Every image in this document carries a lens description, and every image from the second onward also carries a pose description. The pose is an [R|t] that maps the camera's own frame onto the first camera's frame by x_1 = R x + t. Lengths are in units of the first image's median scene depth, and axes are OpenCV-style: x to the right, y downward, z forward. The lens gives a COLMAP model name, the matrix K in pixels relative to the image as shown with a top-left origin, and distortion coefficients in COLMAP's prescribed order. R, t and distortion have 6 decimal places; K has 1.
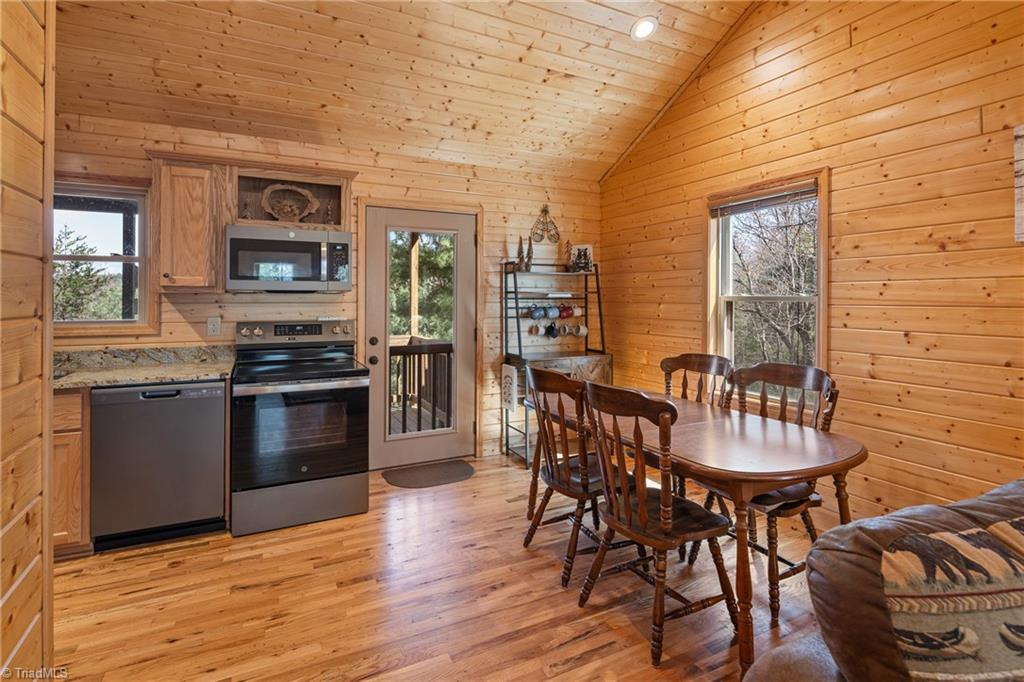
lens RADIAL K [[510.0, 0, 504.3], [0, 510.0, 293.7], [0, 0, 1]] dist [0.000364, -0.001939]
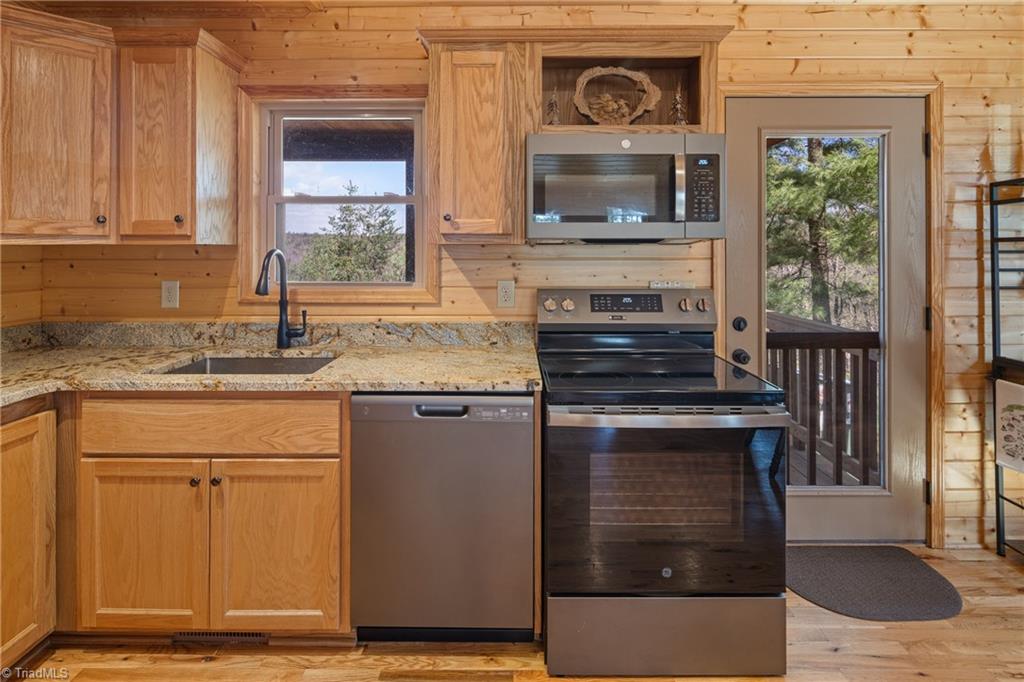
lens RADIAL K [[510.5, 0, 491.5], [0, 510.5, 247.8], [0, 0, 1]] dist [-0.000158, -0.003868]
pose [[0.879570, -0.004907, -0.475744, -0.252948], [0.005812, 0.999983, 0.000432, 0.002575], [0.475734, -0.003145, 0.879584, 0.377765]]
